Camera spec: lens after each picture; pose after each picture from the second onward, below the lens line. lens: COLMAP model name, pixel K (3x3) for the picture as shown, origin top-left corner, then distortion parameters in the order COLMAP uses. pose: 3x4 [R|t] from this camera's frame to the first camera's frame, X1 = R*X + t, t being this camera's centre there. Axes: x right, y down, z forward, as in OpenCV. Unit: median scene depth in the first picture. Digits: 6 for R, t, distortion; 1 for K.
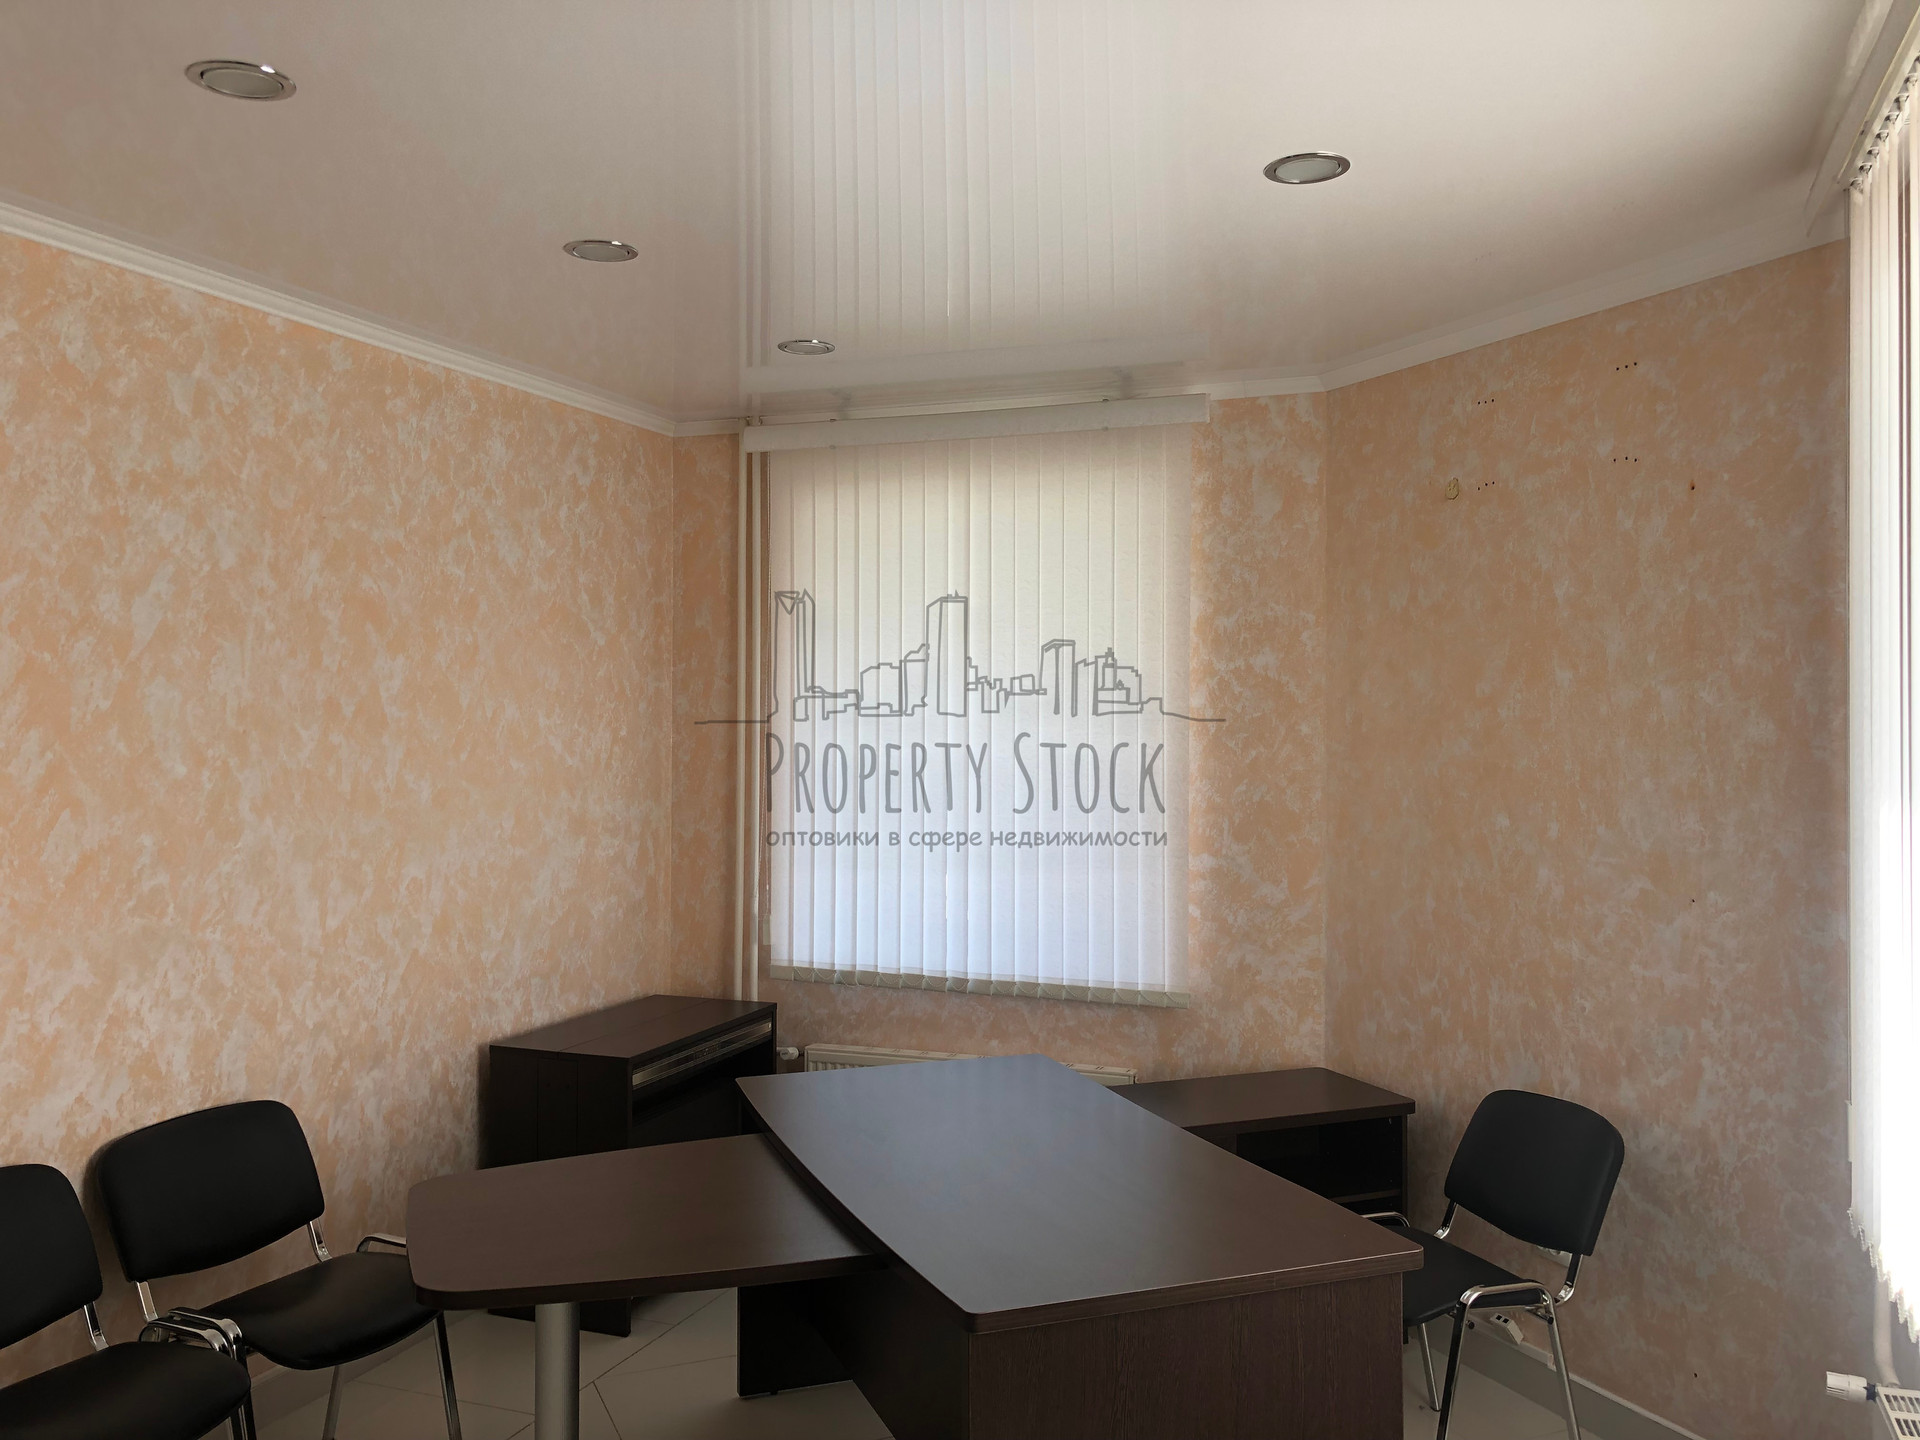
lens RADIAL K [[1595.2, 0, 960.0], [0, 1595.2, 720.0], [0, 0, 1]] dist [0.145302, -0.191578]
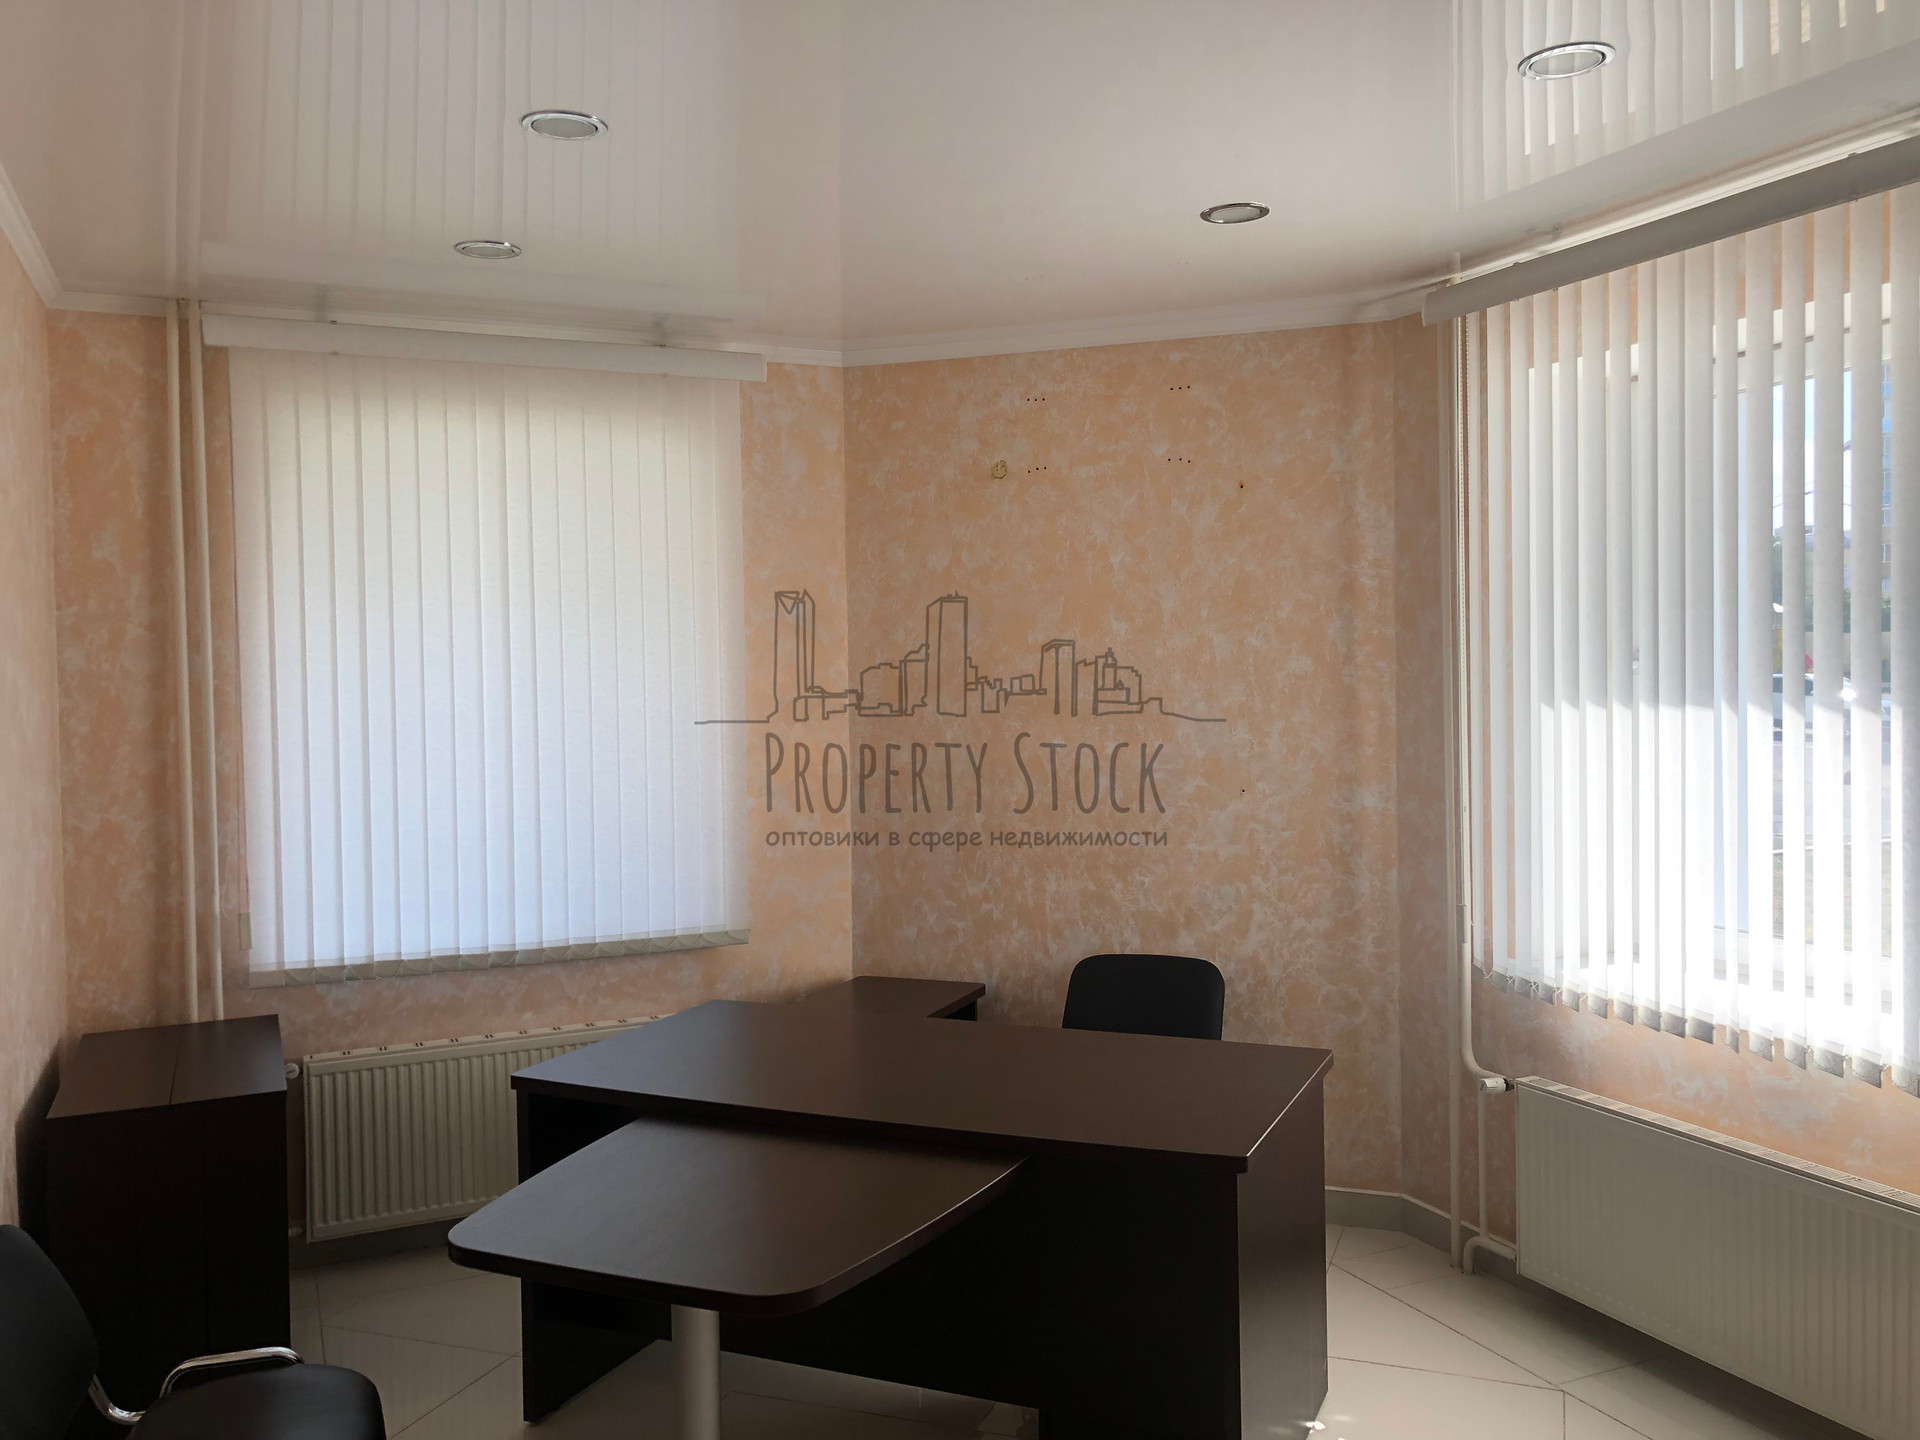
lens RADIAL K [[1595.2, 0, 960.0], [0, 1595.2, 720.0], [0, 0, 1]] dist [0.145302, -0.191578]
pose [[0.708489, -0.037929, 0.704702, -0.575359], [0.019141, 0.999220, 0.034537, 0.000602], [-0.705462, -0.010980, 0.708662, 0.188977]]
